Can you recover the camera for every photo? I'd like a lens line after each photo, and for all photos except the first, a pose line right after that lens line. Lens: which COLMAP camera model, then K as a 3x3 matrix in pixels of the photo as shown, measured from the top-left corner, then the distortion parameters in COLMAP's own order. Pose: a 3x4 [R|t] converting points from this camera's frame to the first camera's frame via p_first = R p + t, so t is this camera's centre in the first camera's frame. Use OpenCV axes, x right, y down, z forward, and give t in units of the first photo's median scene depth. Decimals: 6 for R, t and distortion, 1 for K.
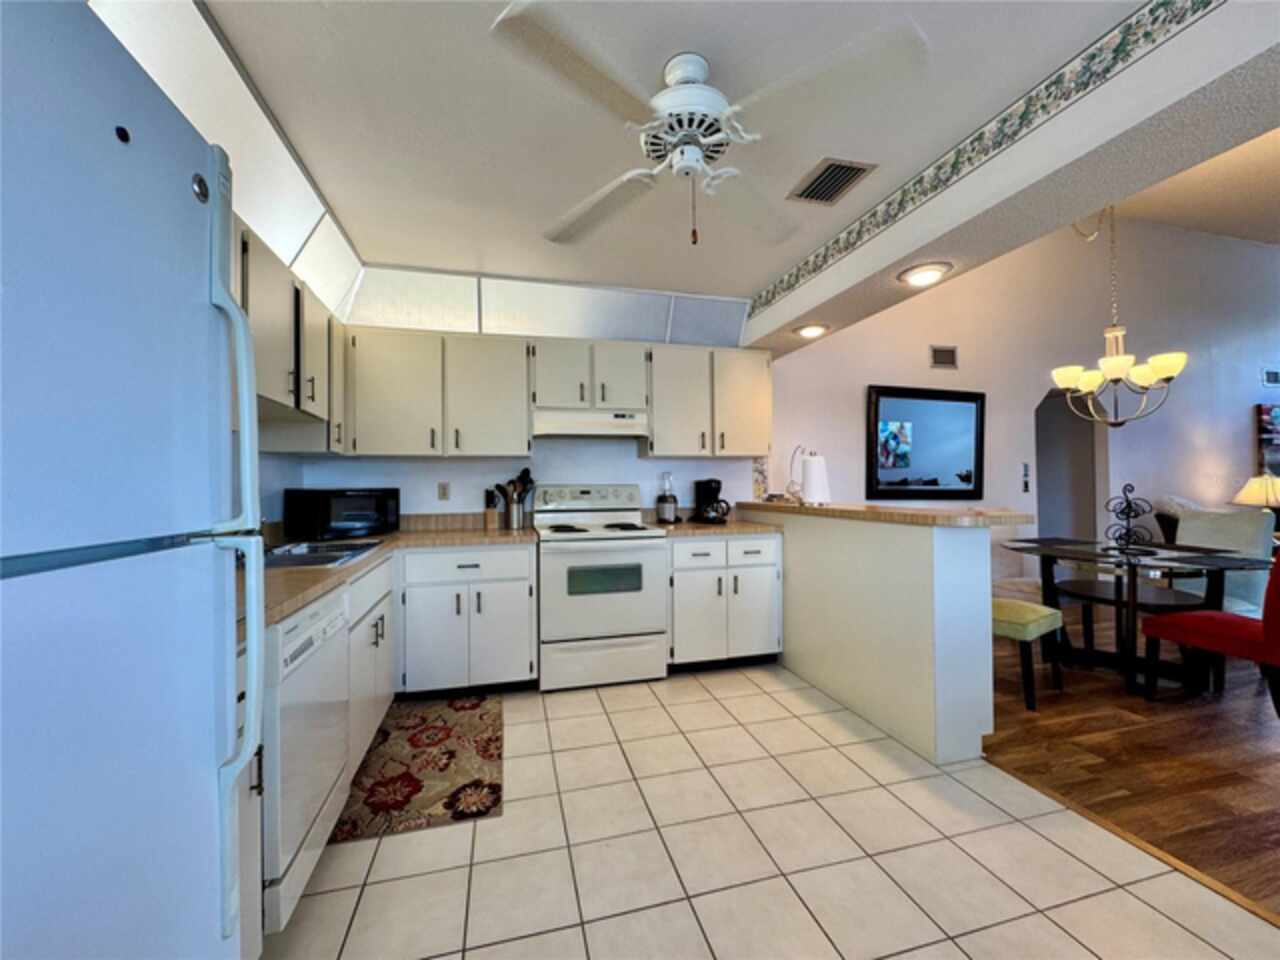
lens RADIAL K [[515.7, 0, 638.9], [0, 515.7, 476.5], [0, 0, 1]] dist [-0.000591, 0.000133]
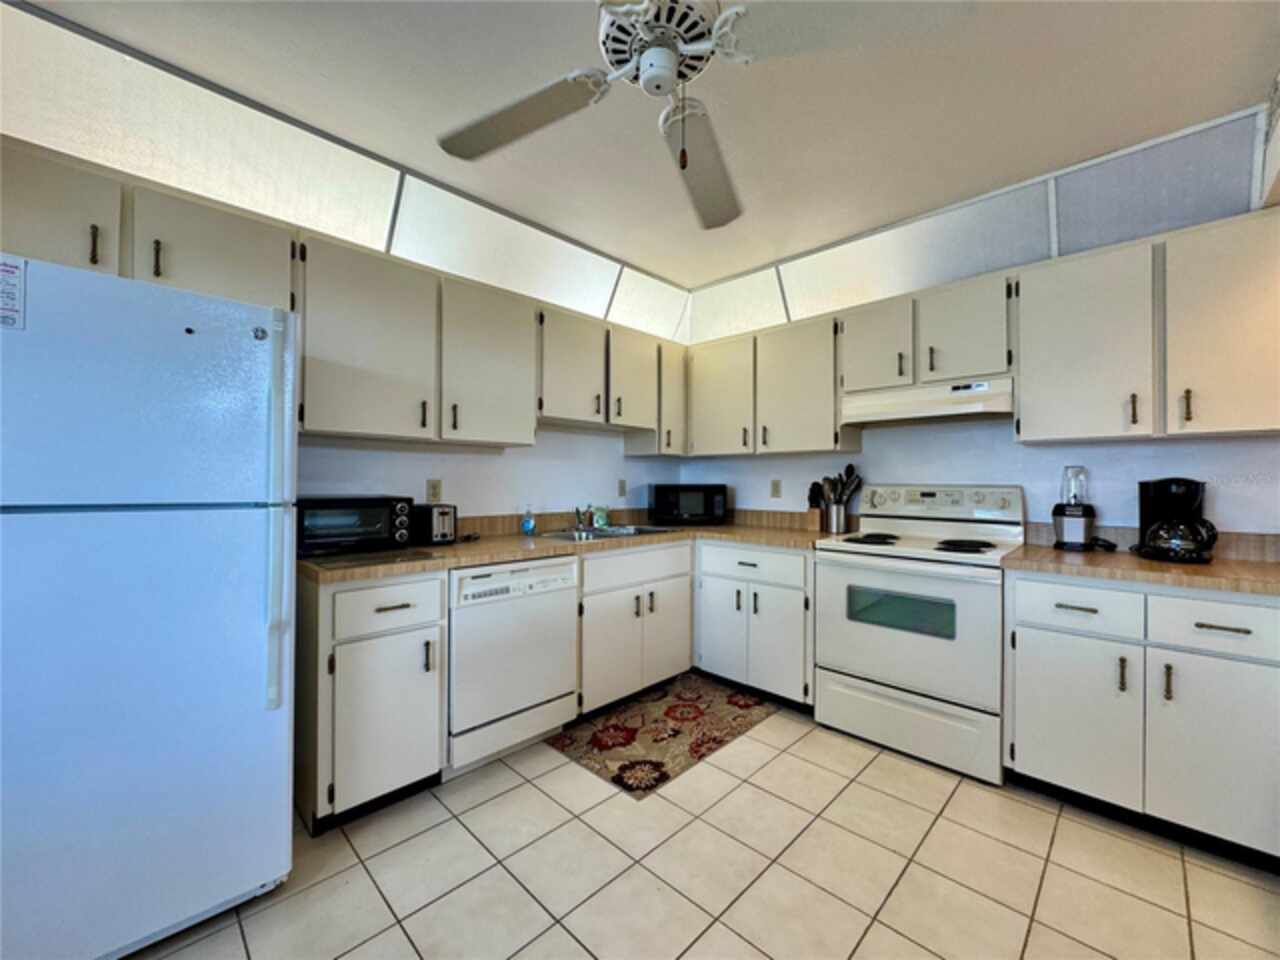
lens RADIAL K [[506.5, 0, 628.0], [0, 506.5, 477.3], [0, 0, 1]] dist [-0.023637, 0.009913]
pose [[0.504351, 0.004802, -0.863485, 0.367545], [-0.000025, 0.999985, 0.005546, 0.001448], [0.863499, -0.002775, 0.504344, 0.294852]]
